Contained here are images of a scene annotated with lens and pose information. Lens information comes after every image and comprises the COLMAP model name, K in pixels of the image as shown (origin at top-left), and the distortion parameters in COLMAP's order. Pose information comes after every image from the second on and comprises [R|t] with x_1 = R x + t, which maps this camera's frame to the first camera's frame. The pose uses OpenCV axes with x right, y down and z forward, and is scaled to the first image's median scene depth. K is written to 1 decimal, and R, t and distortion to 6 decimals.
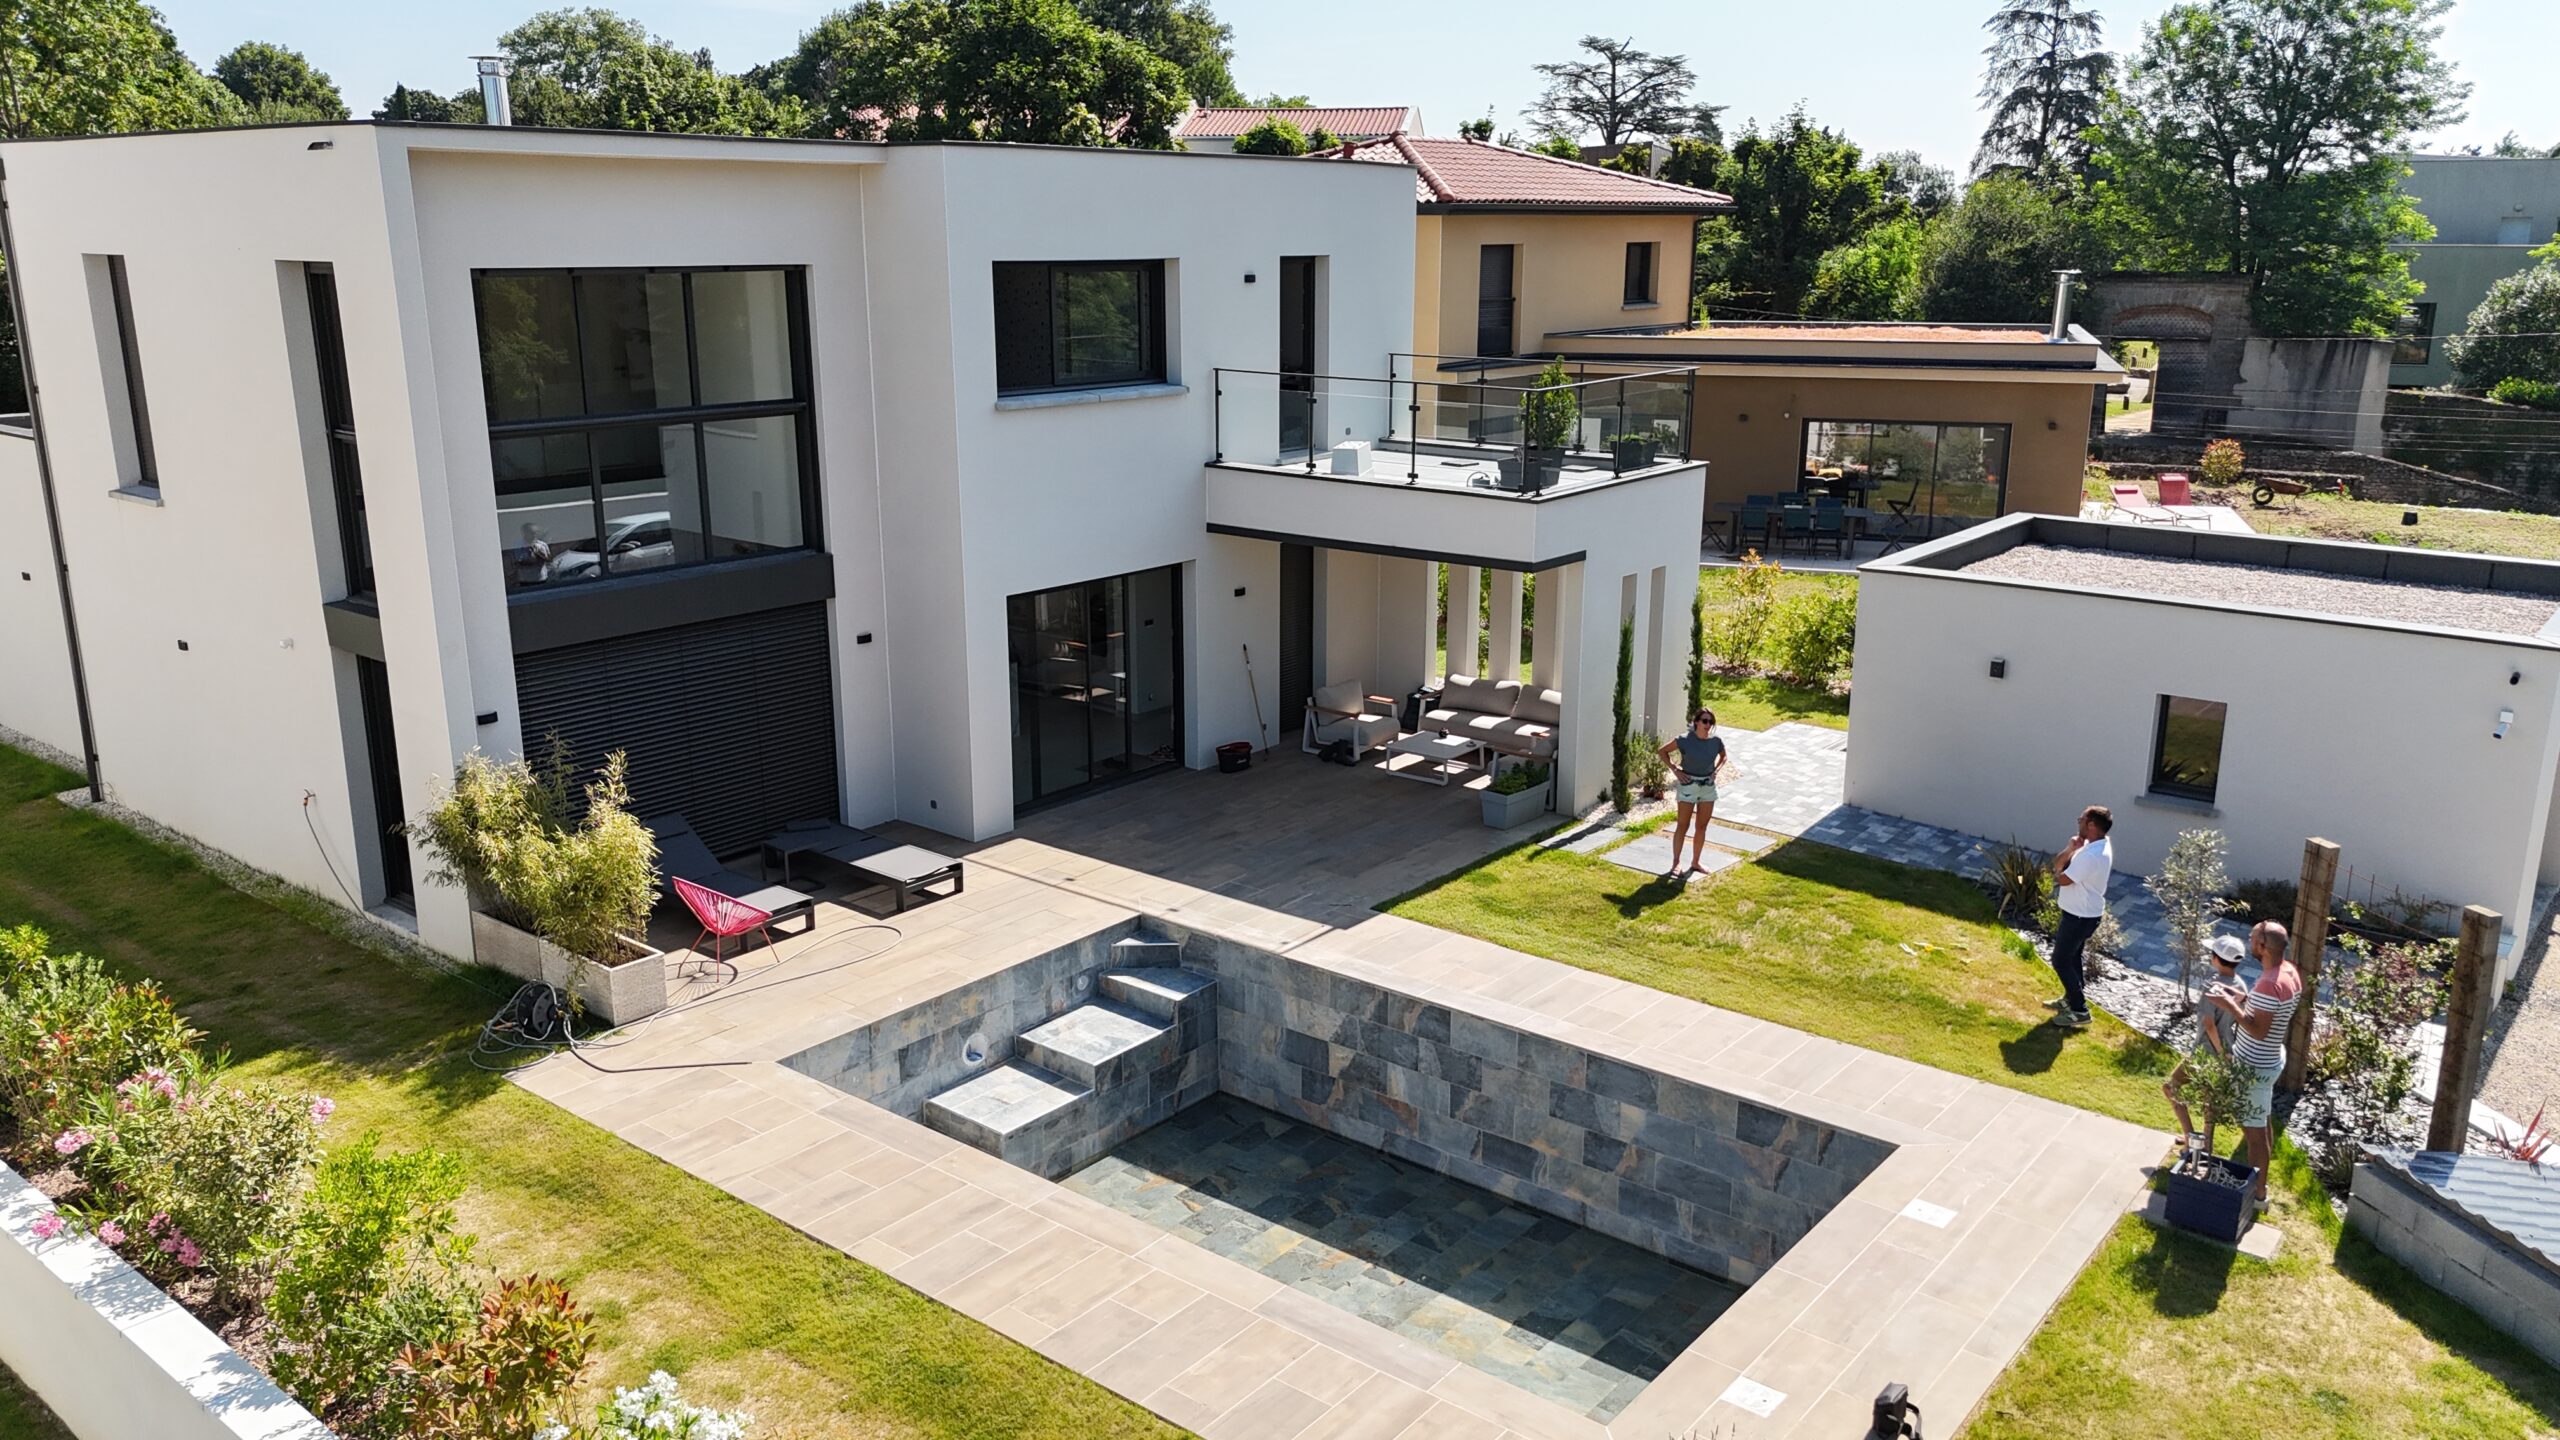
lens RADIAL K [[1890.2, 0, 1271.2], [0, 1890.2, 718.8], [0, 0, 1]] dist [0.087097, -0.080290]
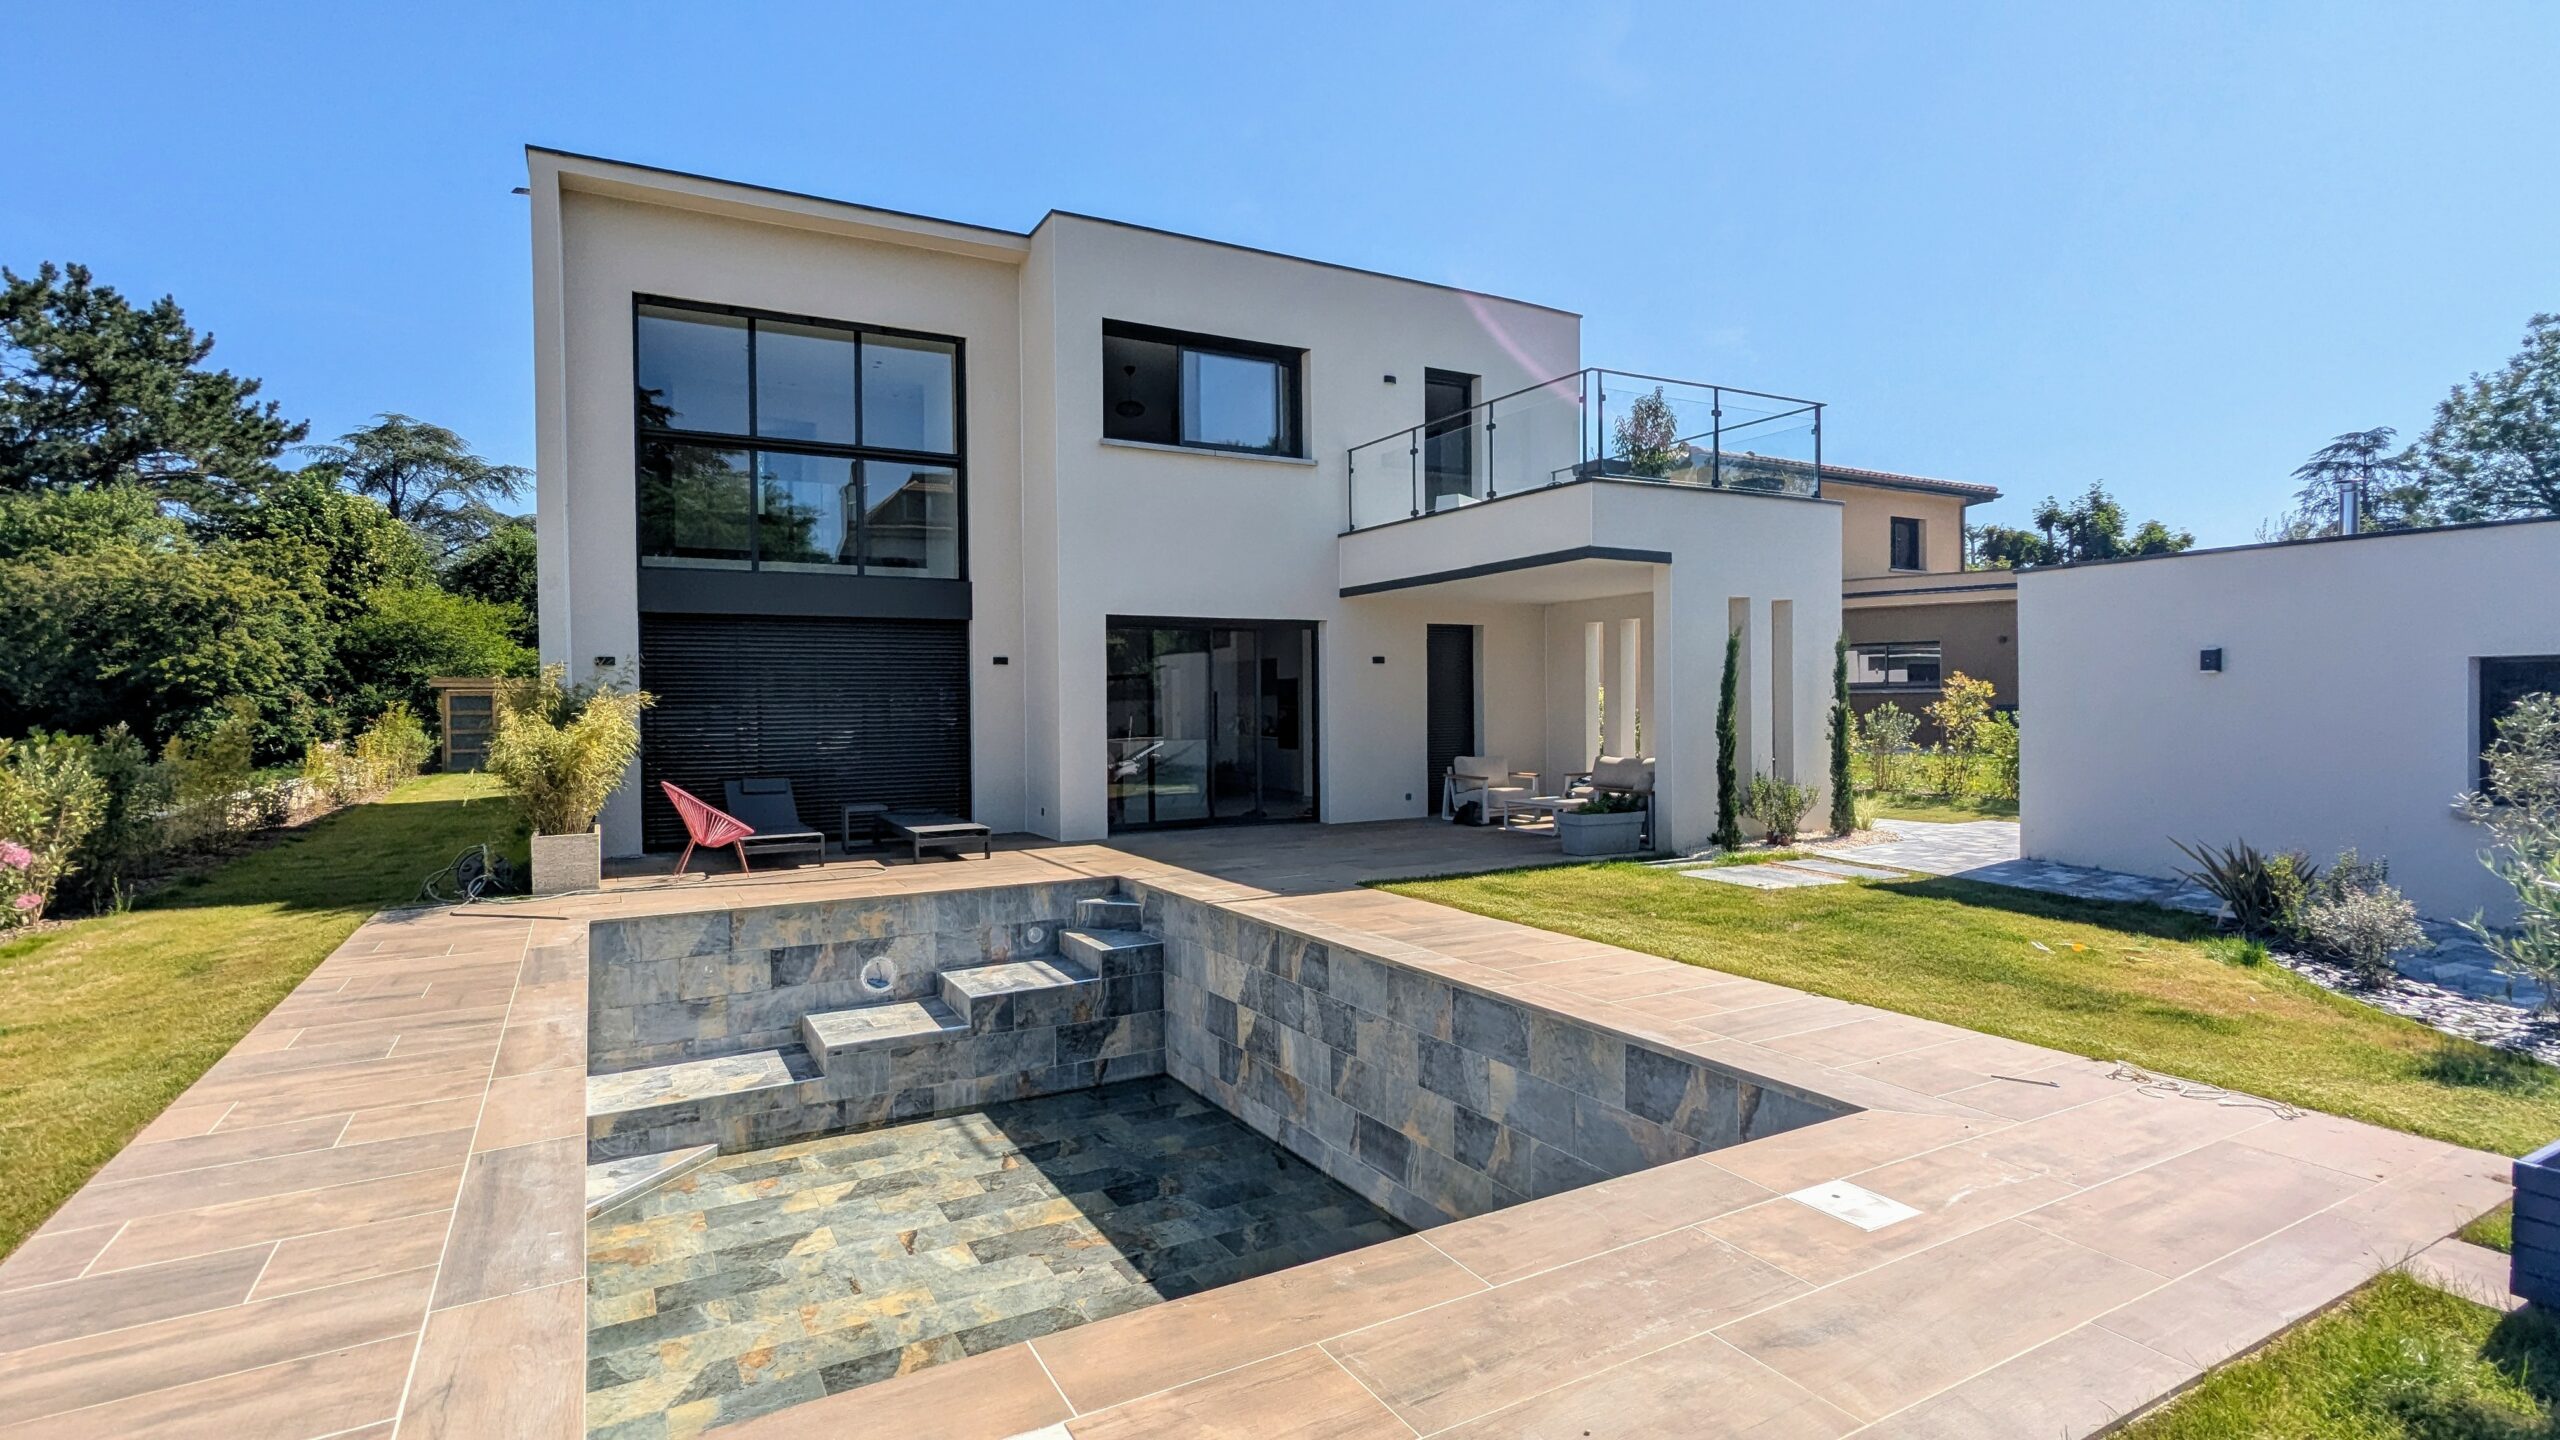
lens RADIAL K [[1211.4, 0, 1270.8], [0, 1211.4, 716.6], [0, 0, 1]] dist [0.002317, 0.000293]
pose [[0.926665, -0.008743, -0.375786, 0.203849], [-0.084110, 0.969557, -0.229968, 0.140259], [0.366357, 0.244711, 0.897719, 0.409311]]
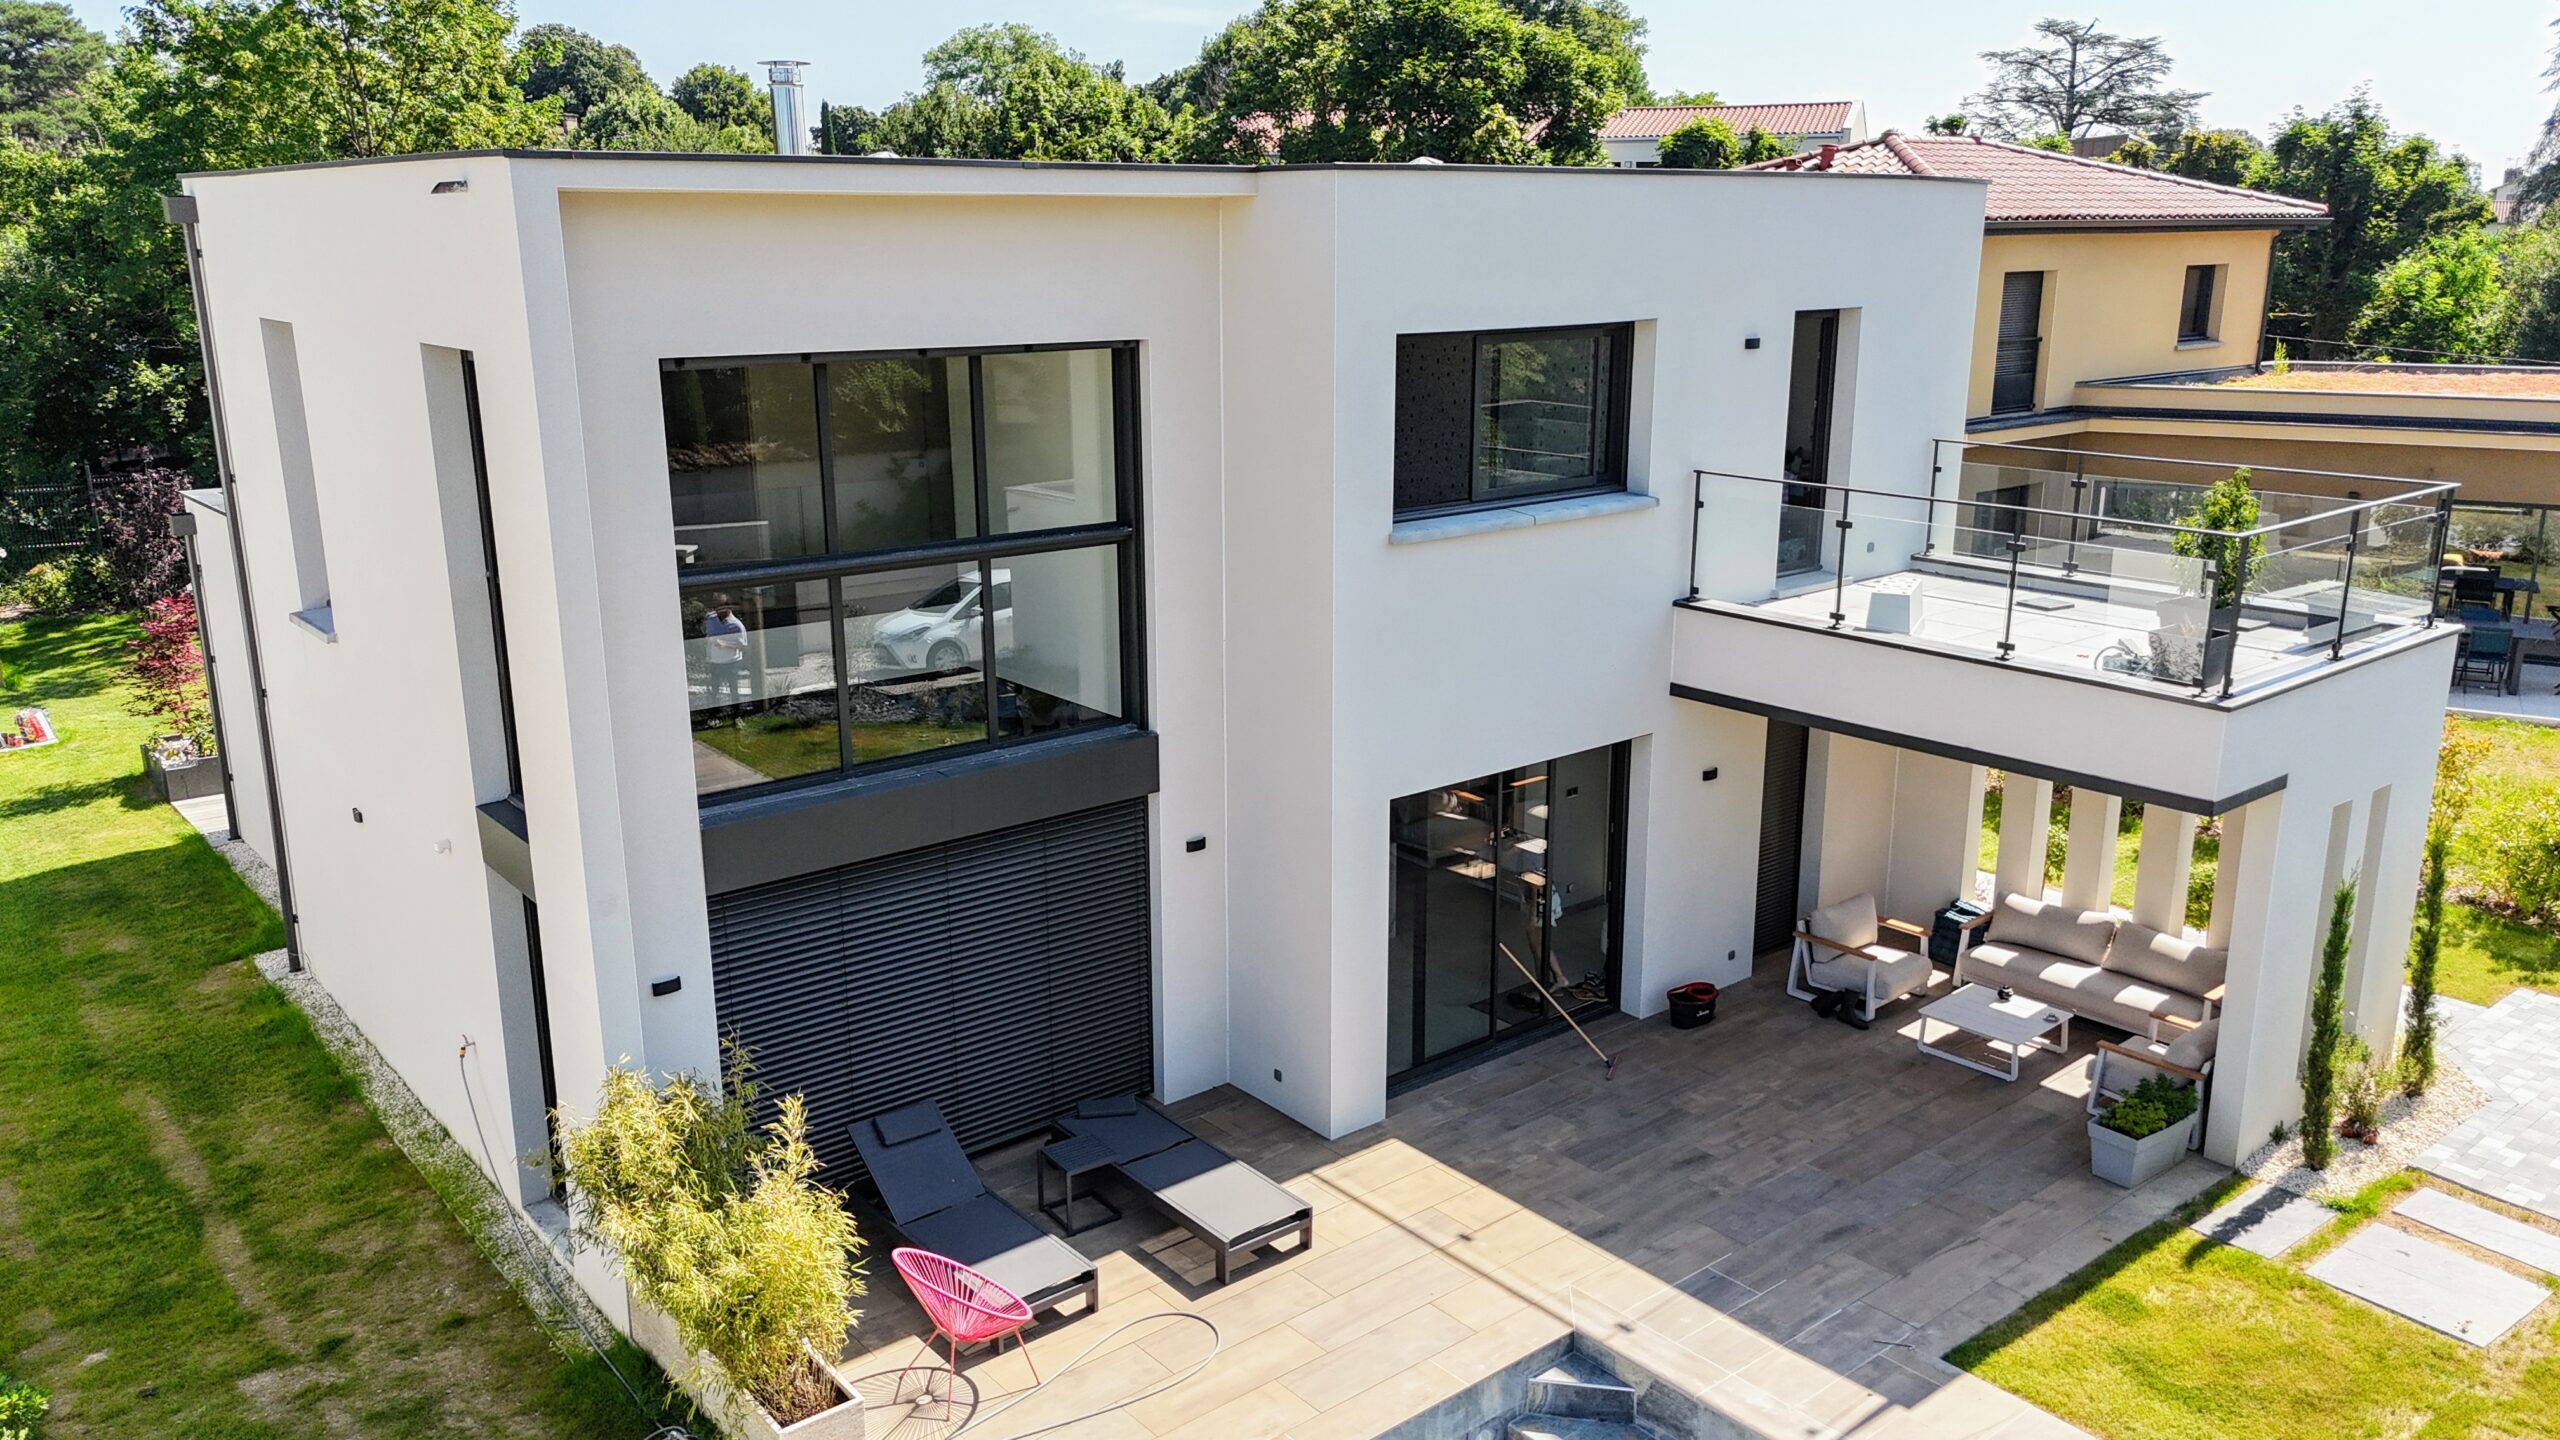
lens RADIAL K [[1860.0, 0, 1280.0], [0, 1860.0, 720.0], [0, 0, 1]] dist [0.065067, -0.045246]
pose [[0.981227, 0.046368, -0.187198, -0.050640], [-0.045459, 0.998924, 0.009149, -0.096675], [0.187421, -0.000468, 0.982280, 0.301018]]
